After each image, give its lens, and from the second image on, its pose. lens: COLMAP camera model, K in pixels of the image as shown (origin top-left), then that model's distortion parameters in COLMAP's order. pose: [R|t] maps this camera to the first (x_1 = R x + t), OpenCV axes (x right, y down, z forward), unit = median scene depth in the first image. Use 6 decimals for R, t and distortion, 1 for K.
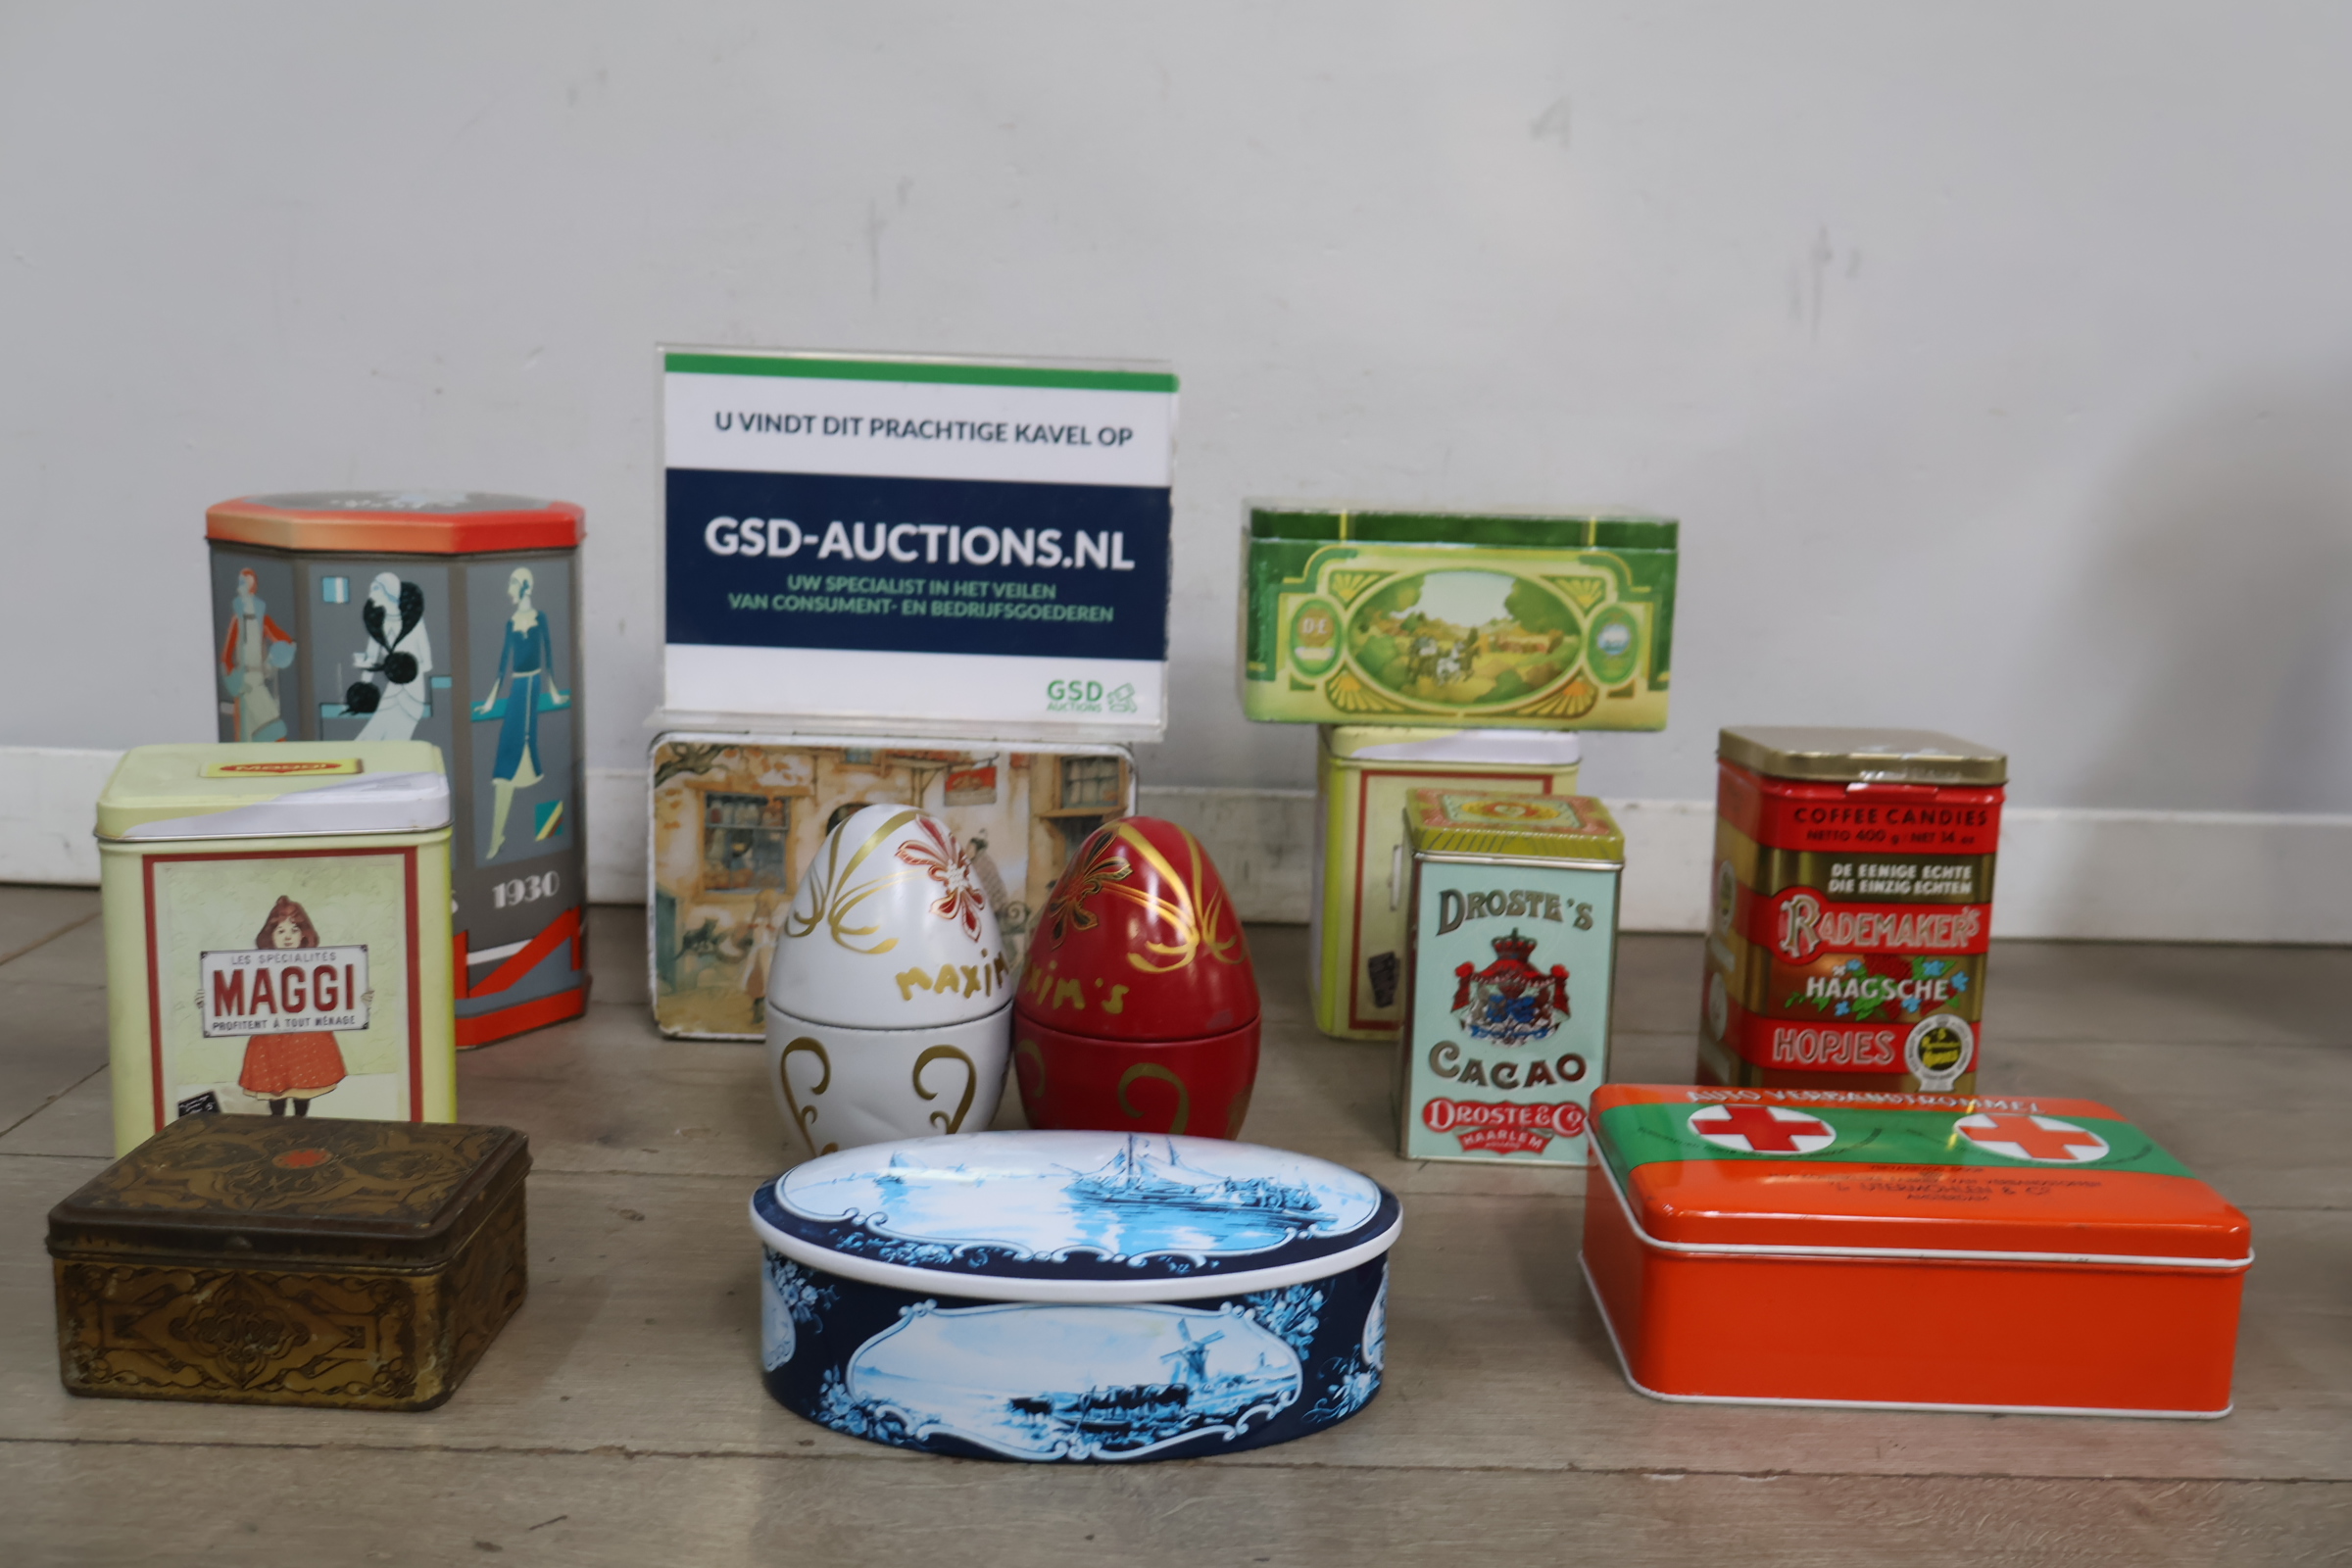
lens RADIAL K [[2159.0, 0, 1190.5], [0, 2159.0, 779.5], [0, 0, 1]] dist [0.014640, 0.000704]
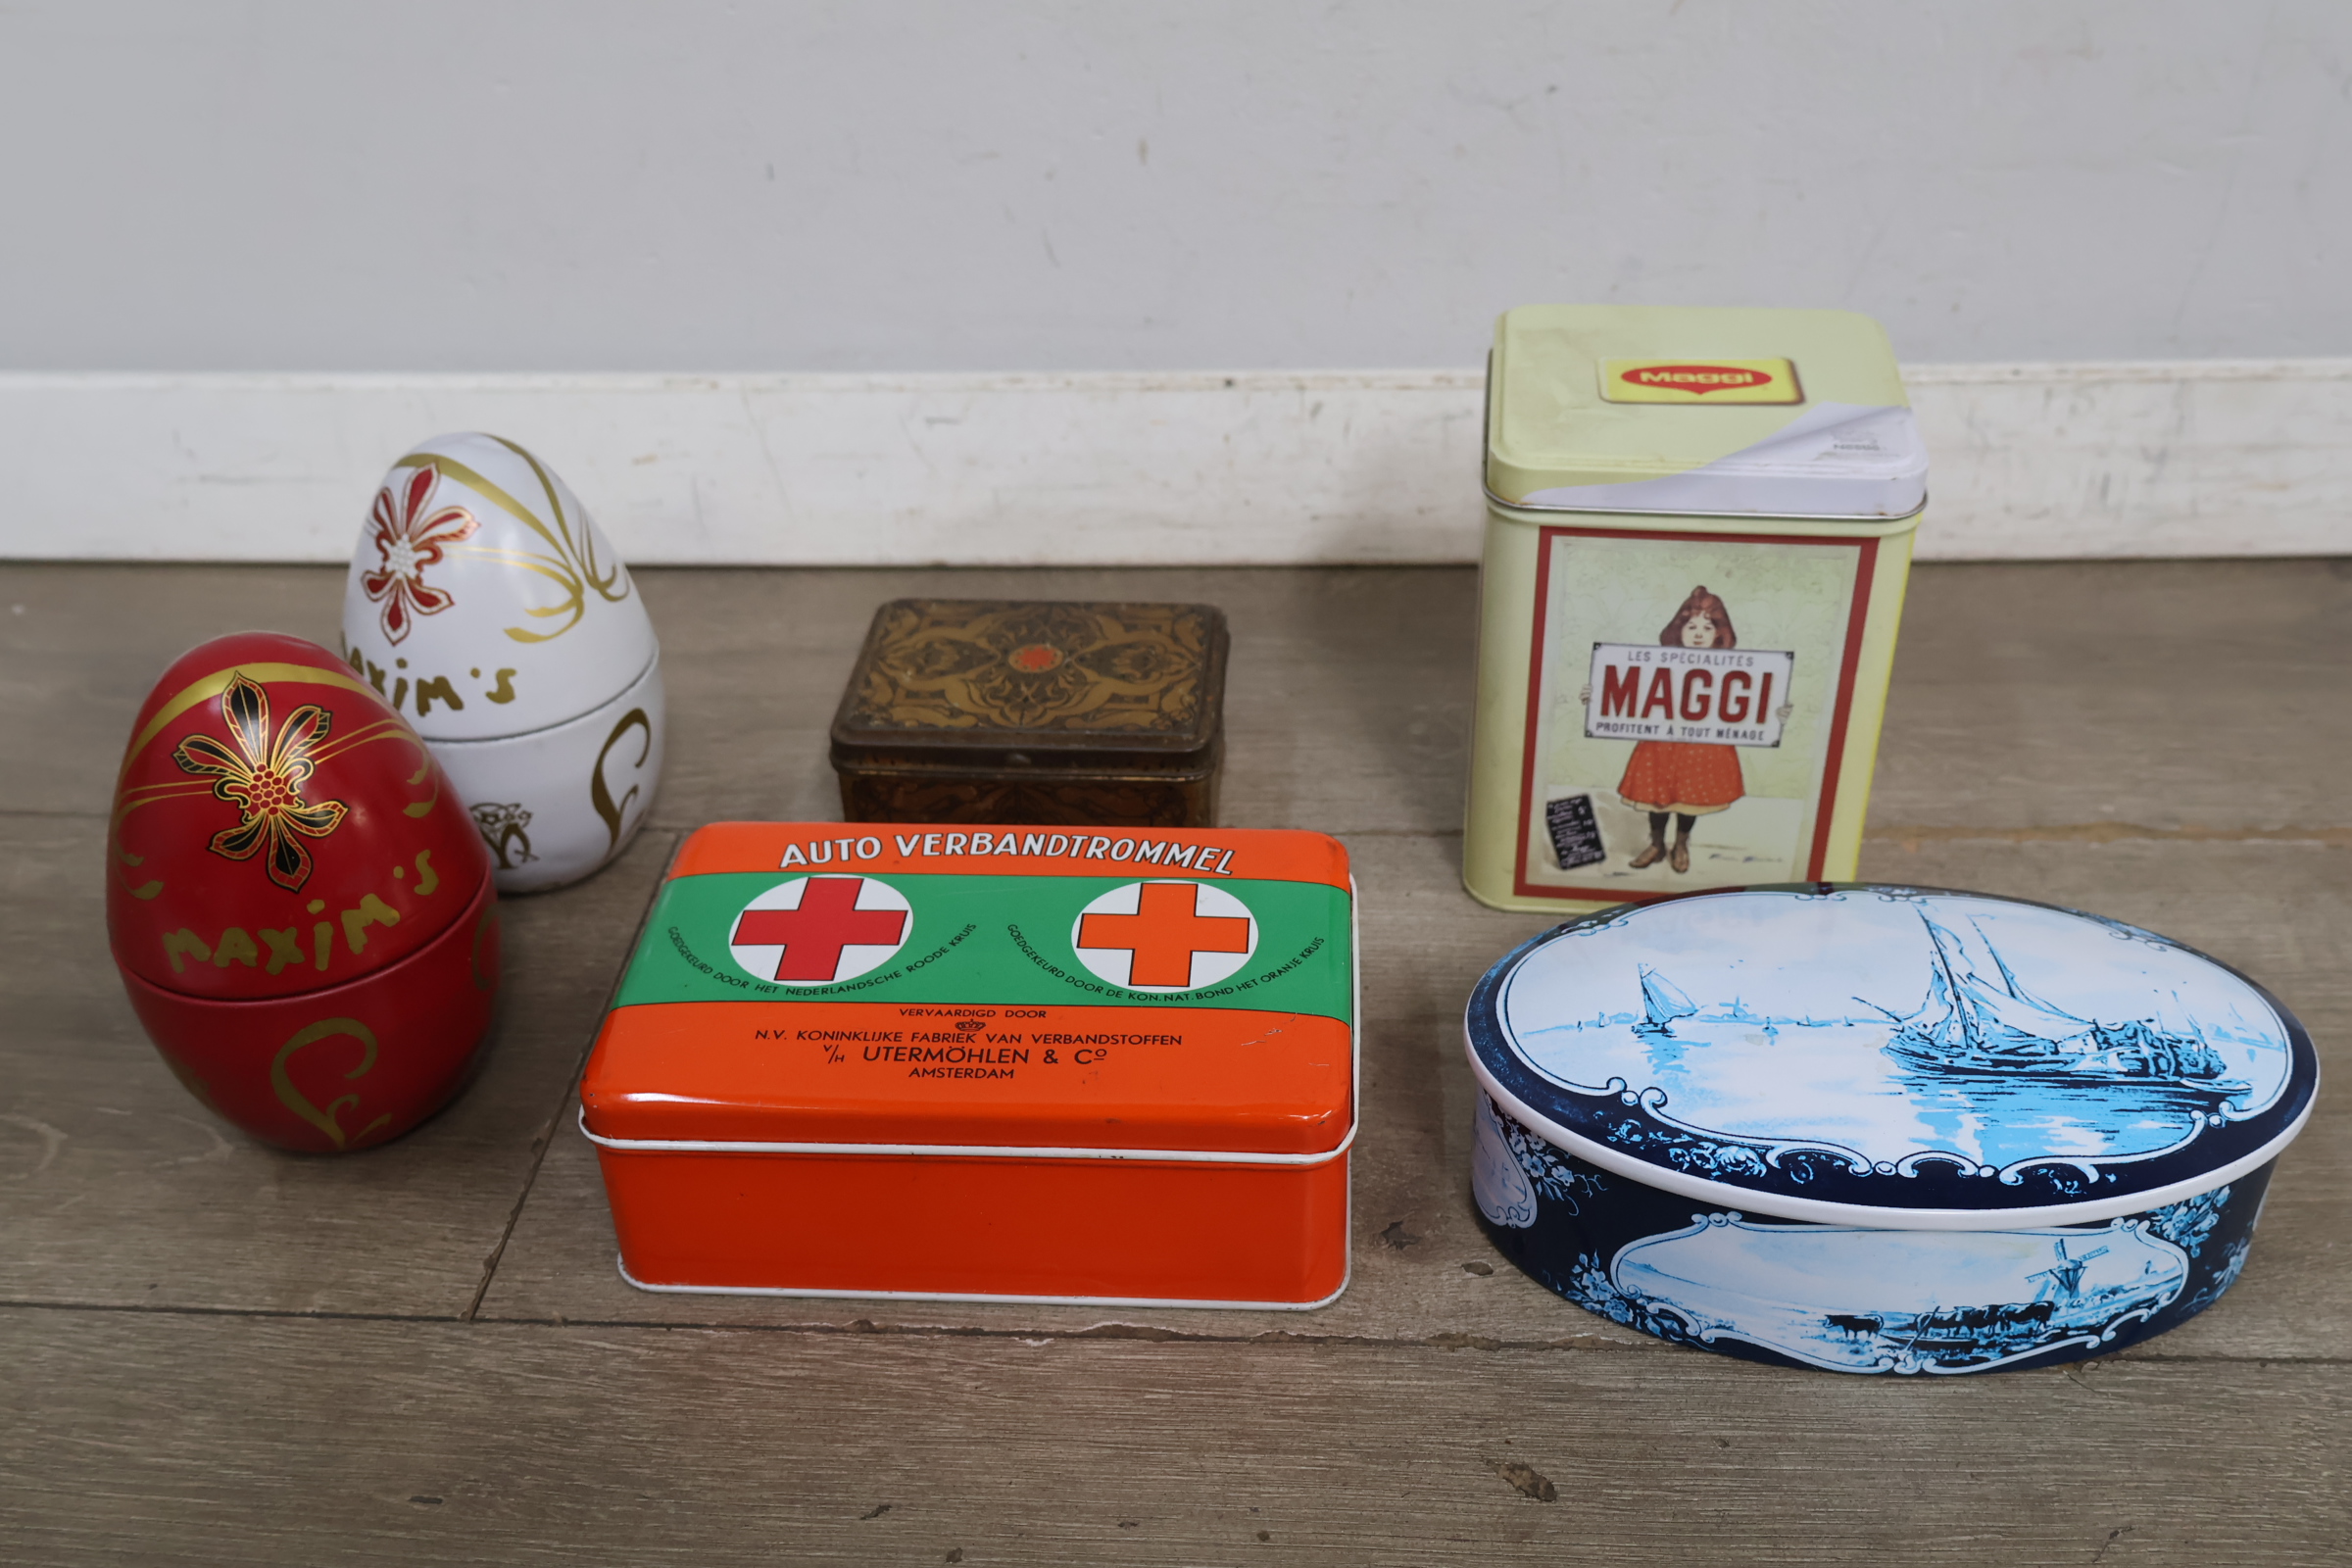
lens RADIAL K [[2229.8, 0, 1174.5], [0, 2229.8, 806.1], [0, 0, 1]] dist [0.021841, 0.000000]
pose [[0.992402, 0.002909, -0.123002, -0.176942], [0.046105, 0.918083, 0.393698, -0.181601], [0.114072, -0.396378, 0.910973, 0.224642]]
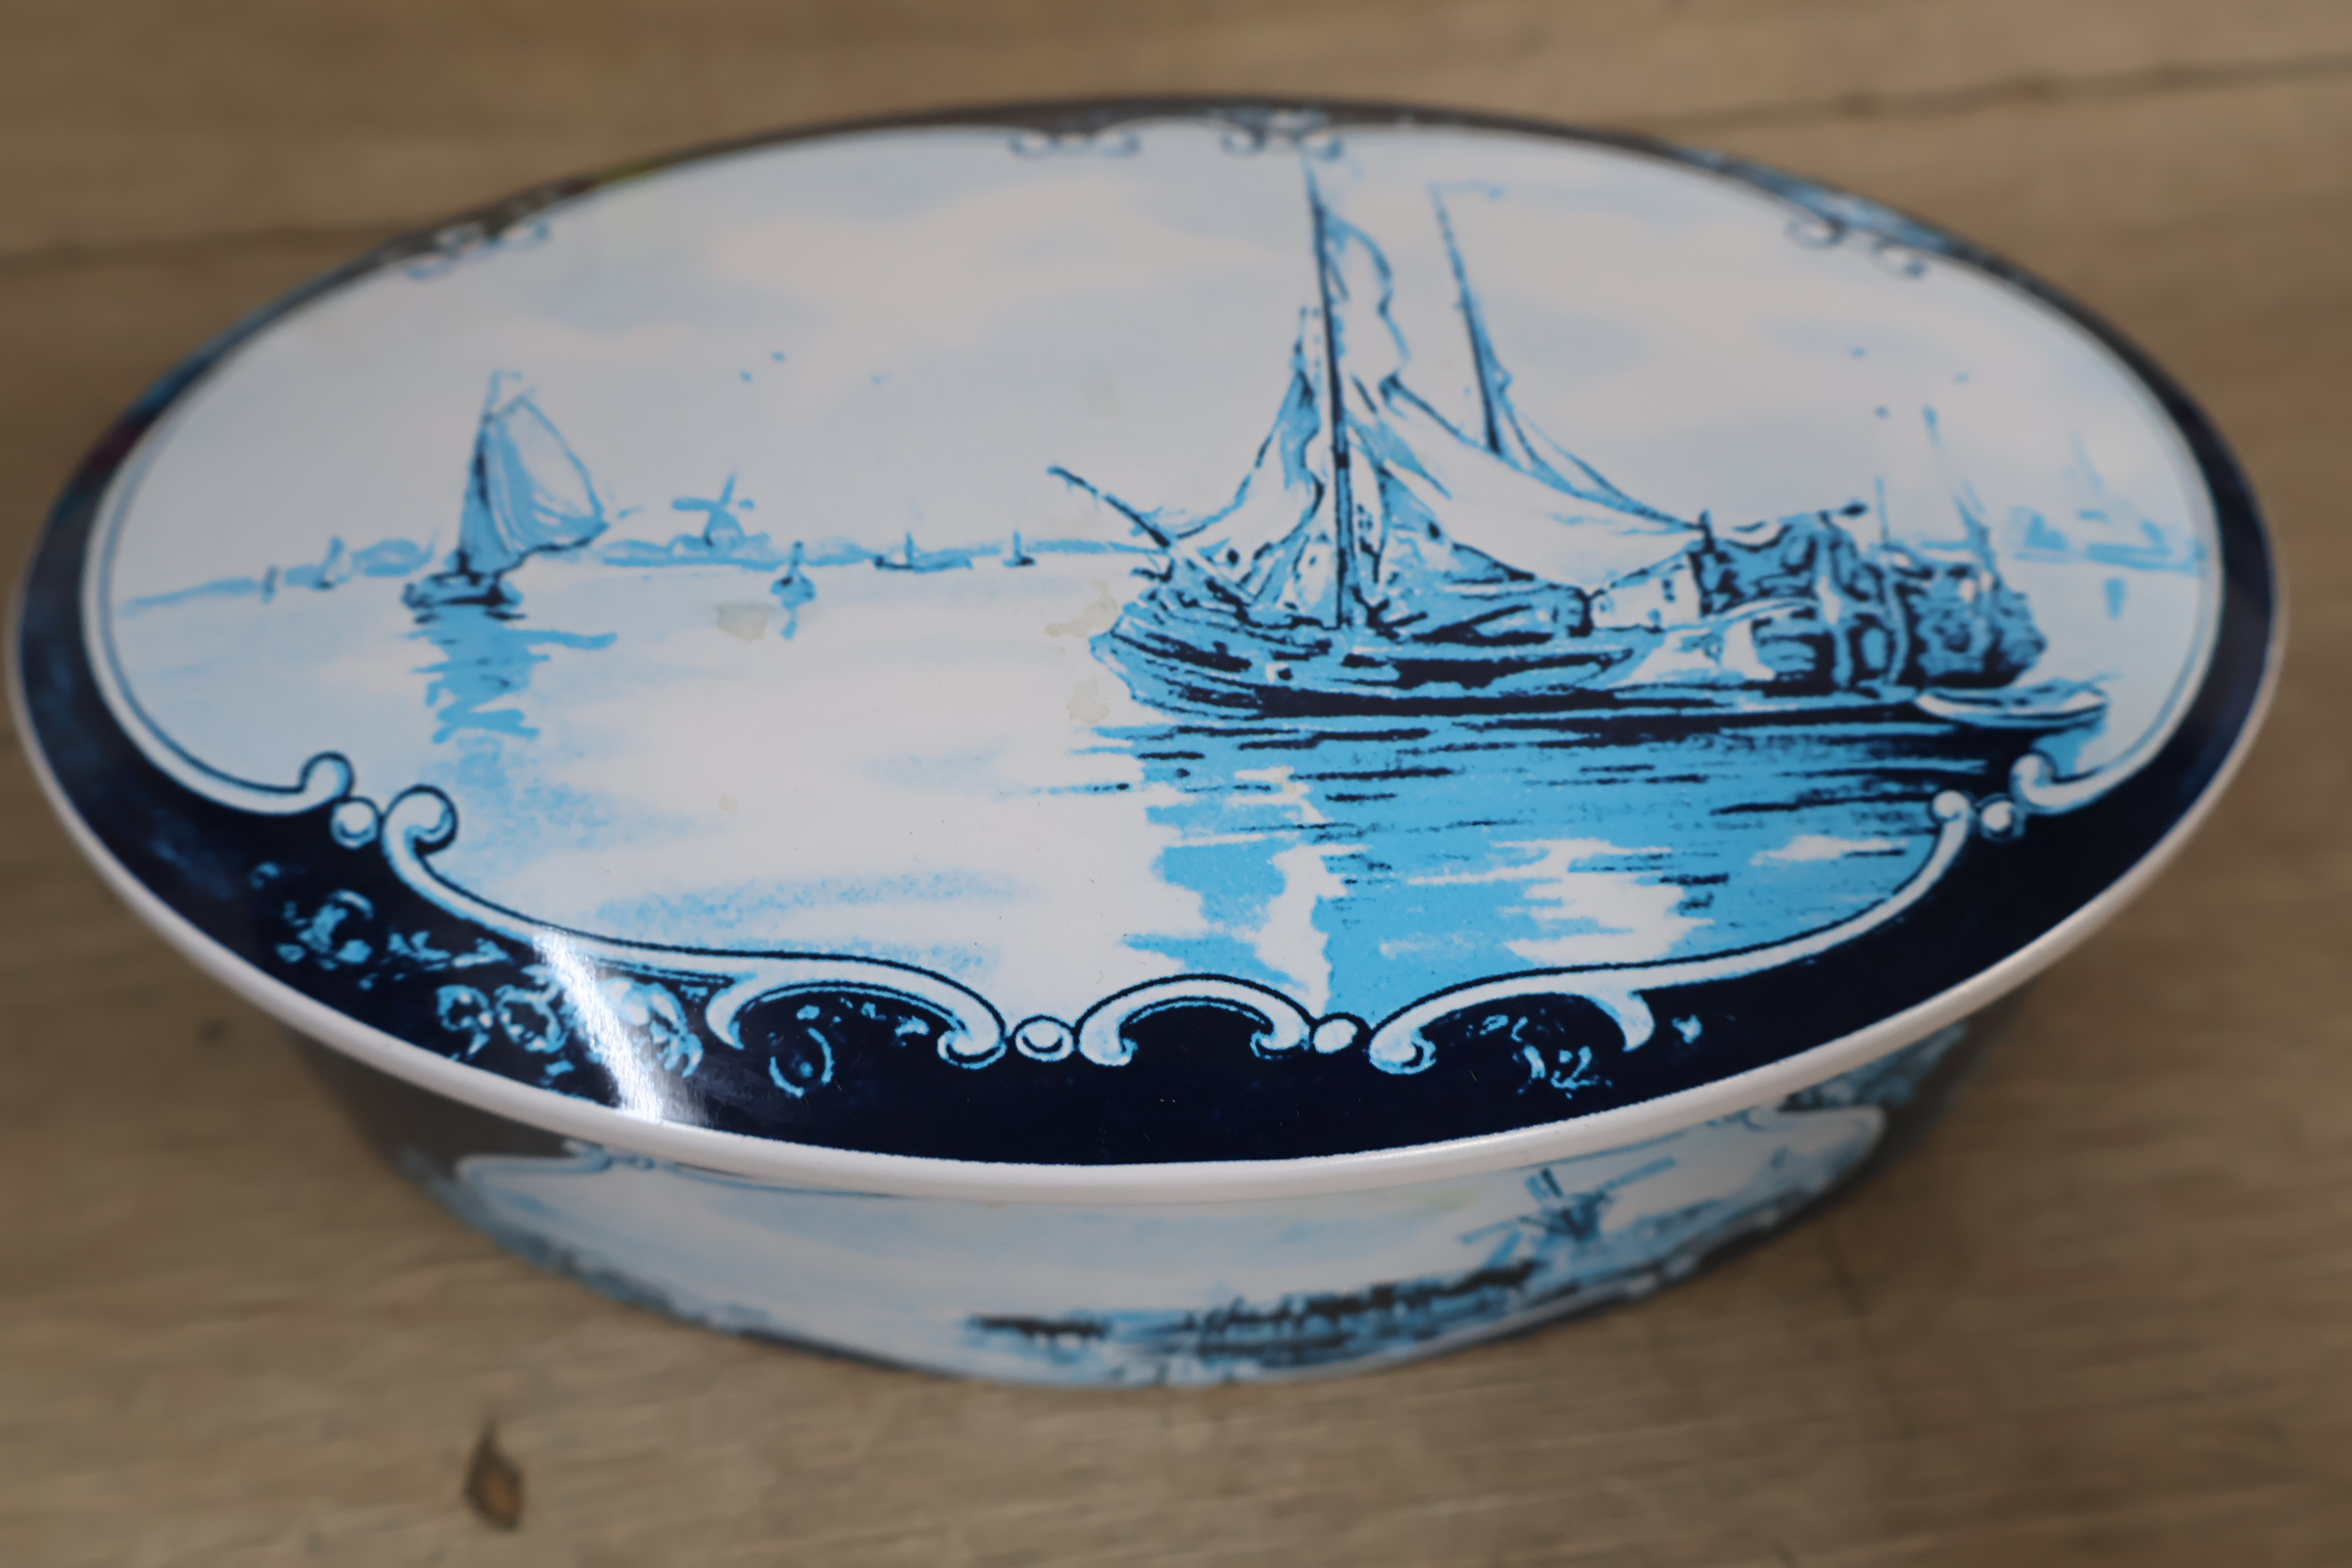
lens RADIAL K [[2229.8, 0, 1173.3], [0, 2229.8, 820.3], [0, 0, 1]] dist [0.021841, 0.000000]
pose [[0.999495, -0.007428, -0.030905, -0.034595], [0.027255, 0.700556, 0.713077, 0.006120], [0.016354, -0.713559, 0.700404, 0.652553]]
